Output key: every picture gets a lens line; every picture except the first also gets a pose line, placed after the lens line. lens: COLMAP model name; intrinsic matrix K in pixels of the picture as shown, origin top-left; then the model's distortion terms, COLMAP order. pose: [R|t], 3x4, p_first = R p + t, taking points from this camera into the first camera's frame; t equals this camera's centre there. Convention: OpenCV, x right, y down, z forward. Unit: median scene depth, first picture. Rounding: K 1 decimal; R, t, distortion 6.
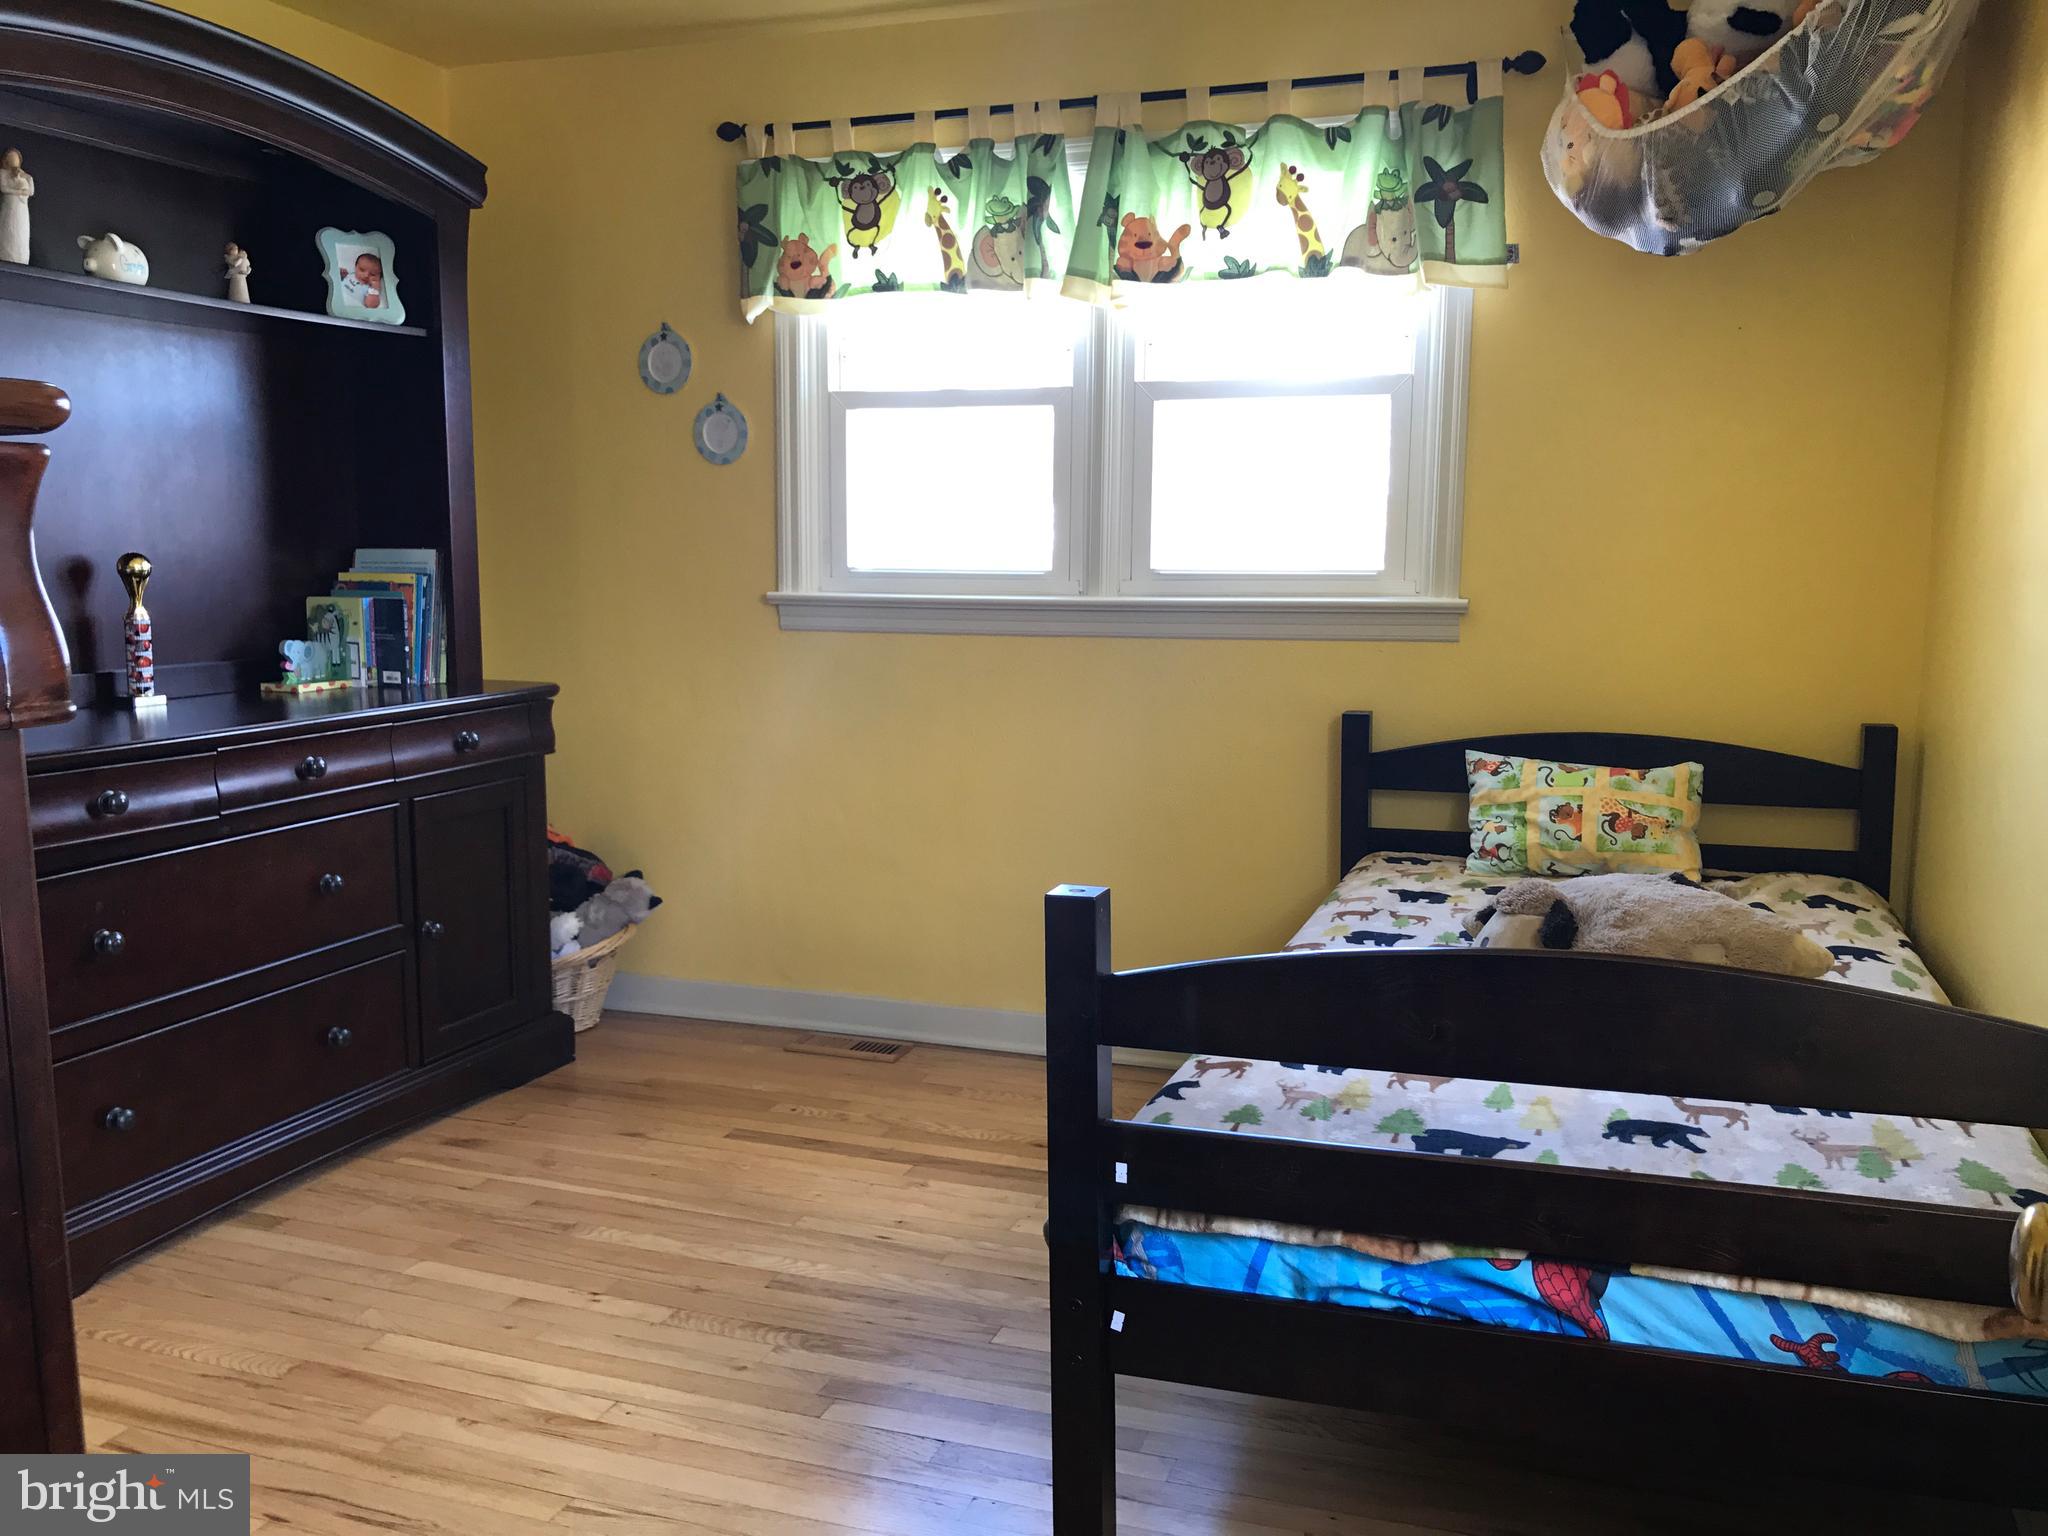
lens RADIAL K [[1675.7, 0, 1009.5], [0, 1675.7, 762.1], [0, 0, 1]] dist [0.048460, -0.053600]
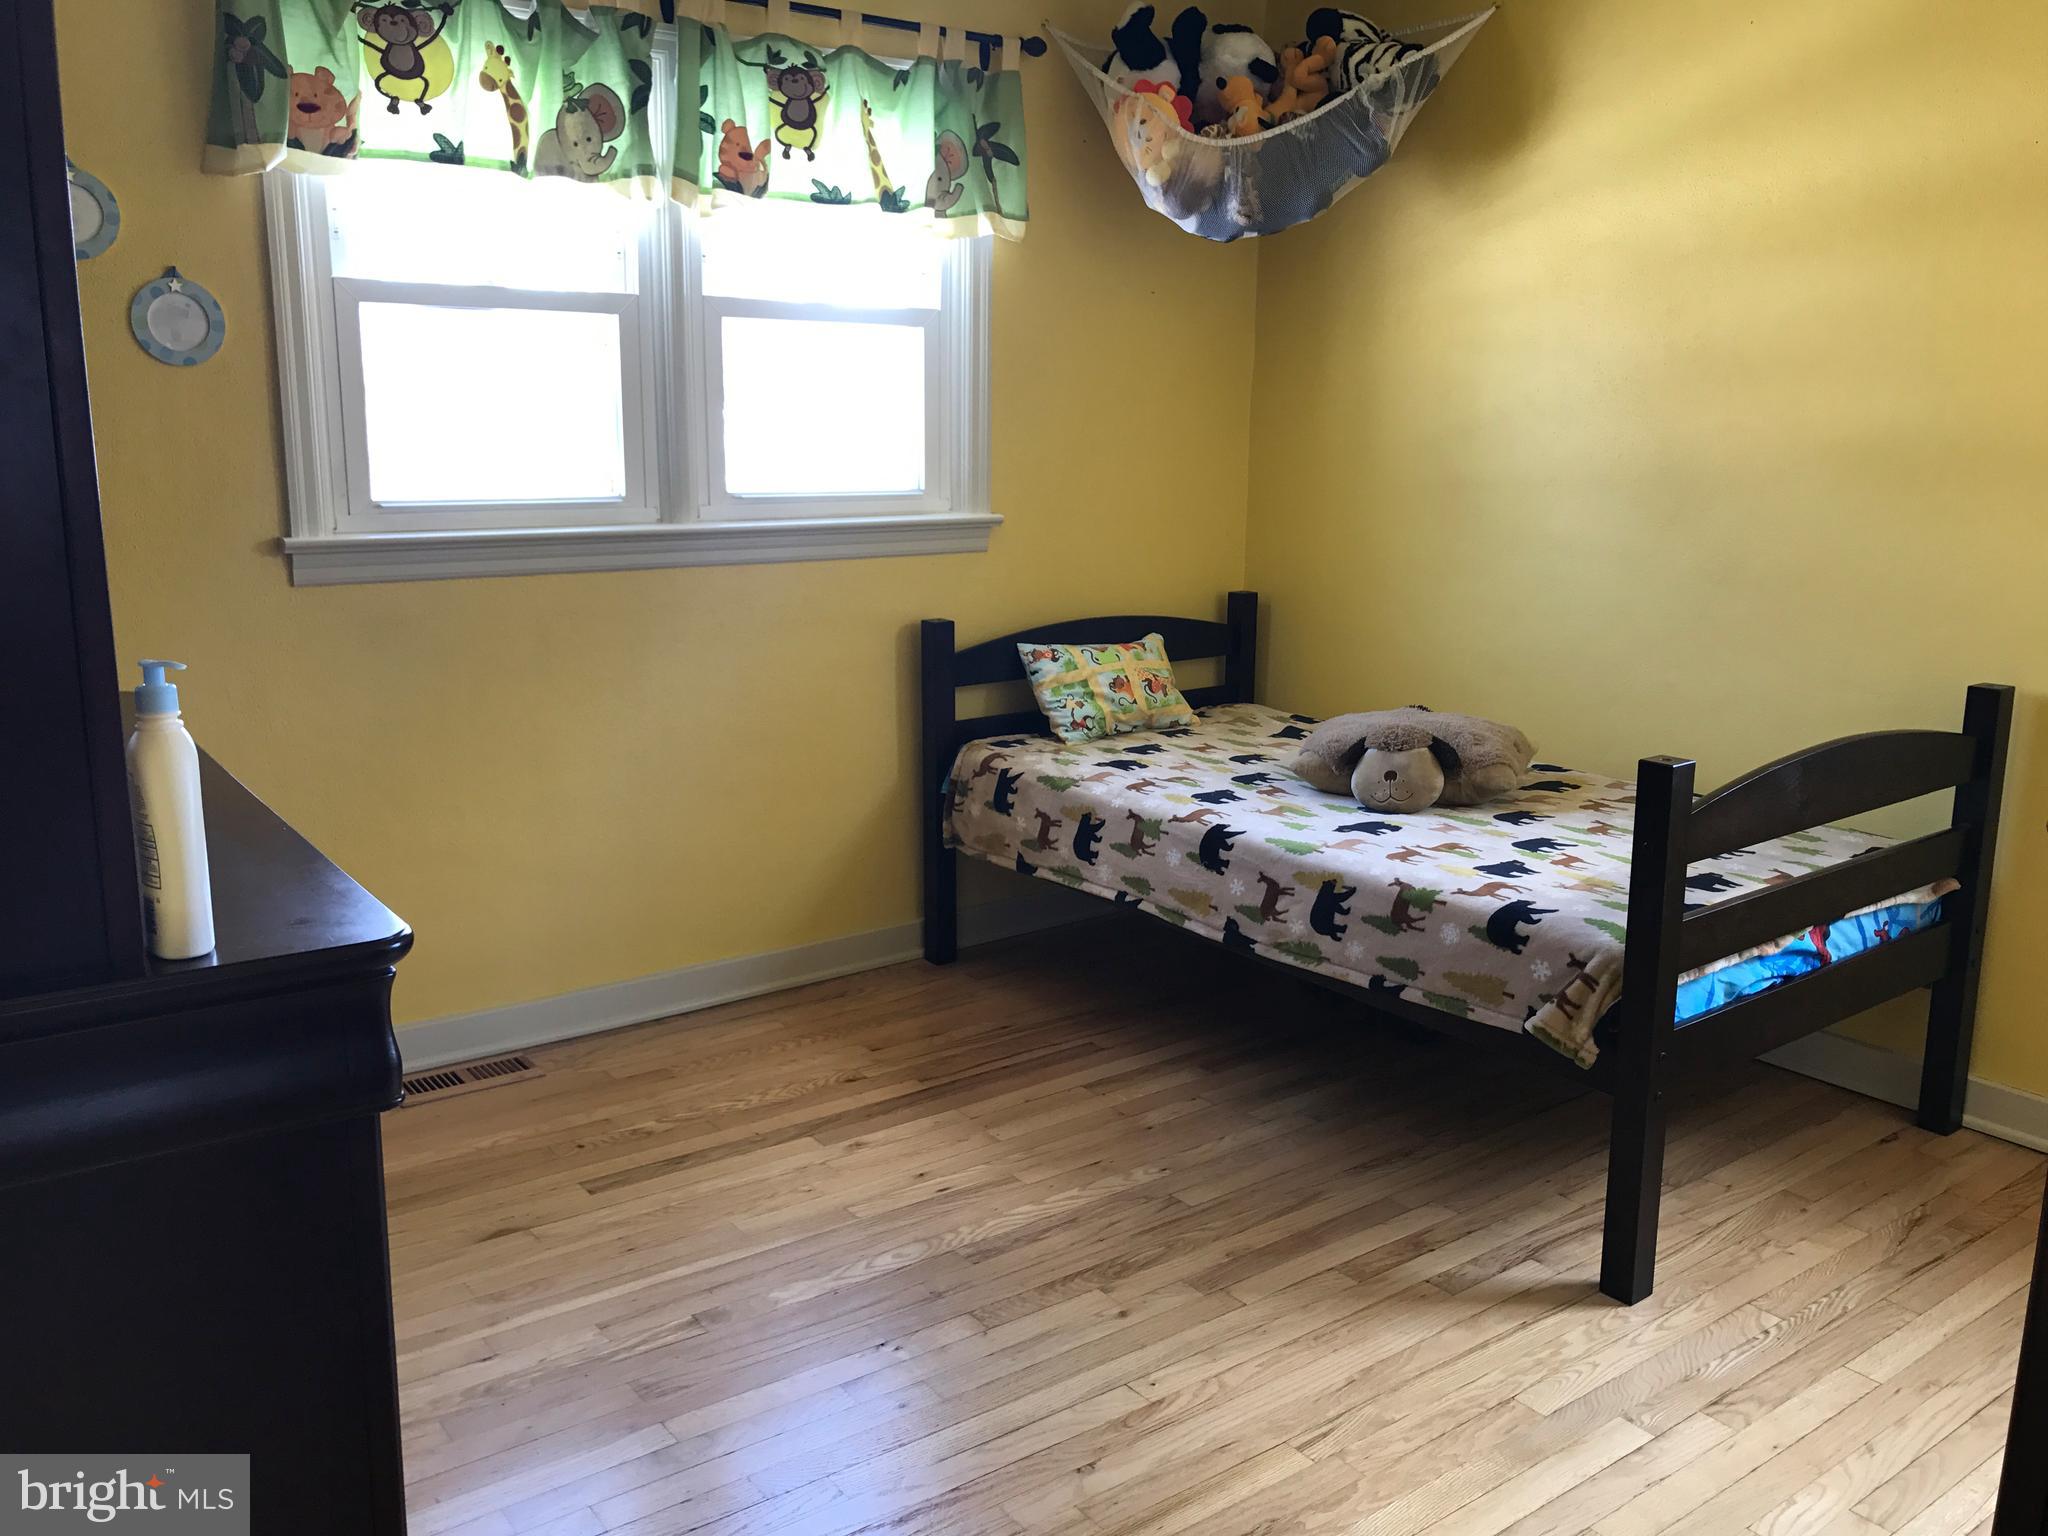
lens RADIAL K [[1675.7, 0, 1010.1], [0, 1675.7, 763.1], [0, 0, 1]] dist [0.048460, -0.053600]
pose [[0.567347, -0.163537, 0.807077, -0.676448], [0.106421, 0.986424, 0.125067, -0.070392], [-0.816573, 0.014934, 0.577048, 0.330300]]
